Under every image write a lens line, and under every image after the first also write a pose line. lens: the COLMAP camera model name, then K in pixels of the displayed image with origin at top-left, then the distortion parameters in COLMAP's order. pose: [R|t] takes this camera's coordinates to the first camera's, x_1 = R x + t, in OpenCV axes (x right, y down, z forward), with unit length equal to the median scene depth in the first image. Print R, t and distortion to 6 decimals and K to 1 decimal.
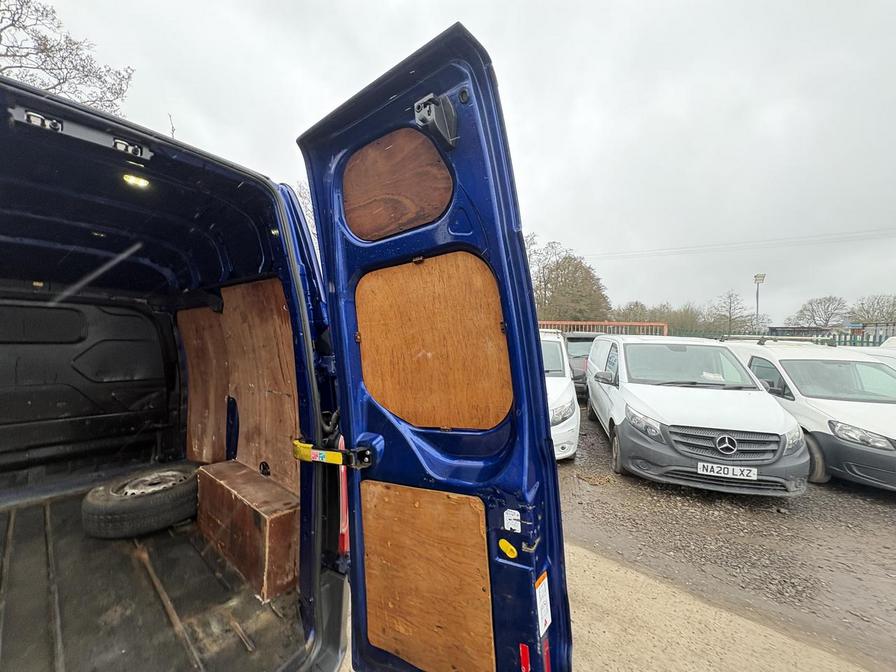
lens RADIAL K [[354.1, 0, 450.1], [0, 354.1, 335.4], [0, 0, 1]] dist [-0.002782, 0.001160]
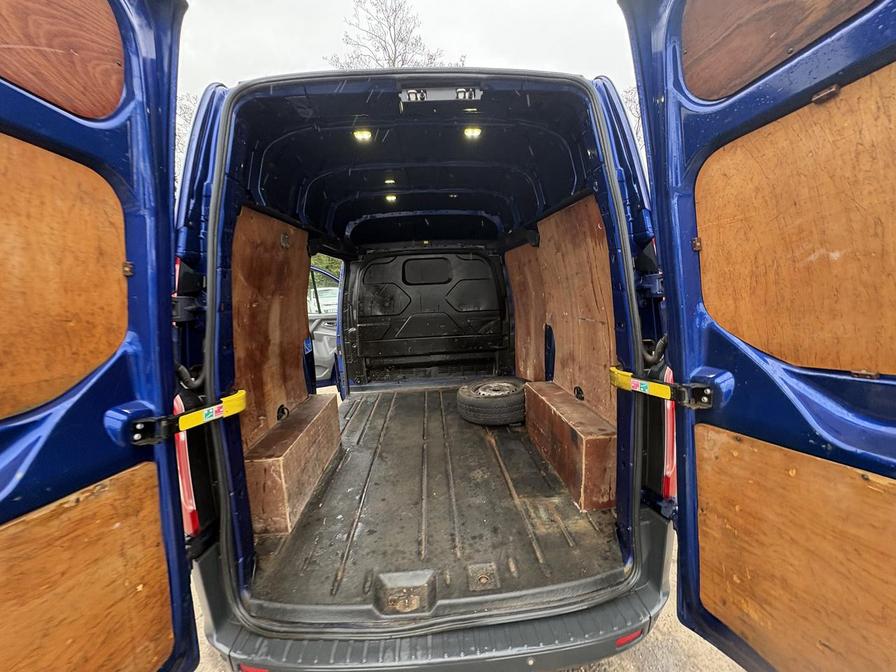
lens RADIAL K [[354.1, 0, 451.6], [0, 354.1, 339.4], [0, 0, 1]] dist [-0.002782, 0.001160]
pose [[0.693334, 0.062365, -0.717913, -0.063592], [0.063873, 0.987008, 0.147427, 0.059243], [0.717780, -0.148071, 0.680343, 0.064881]]
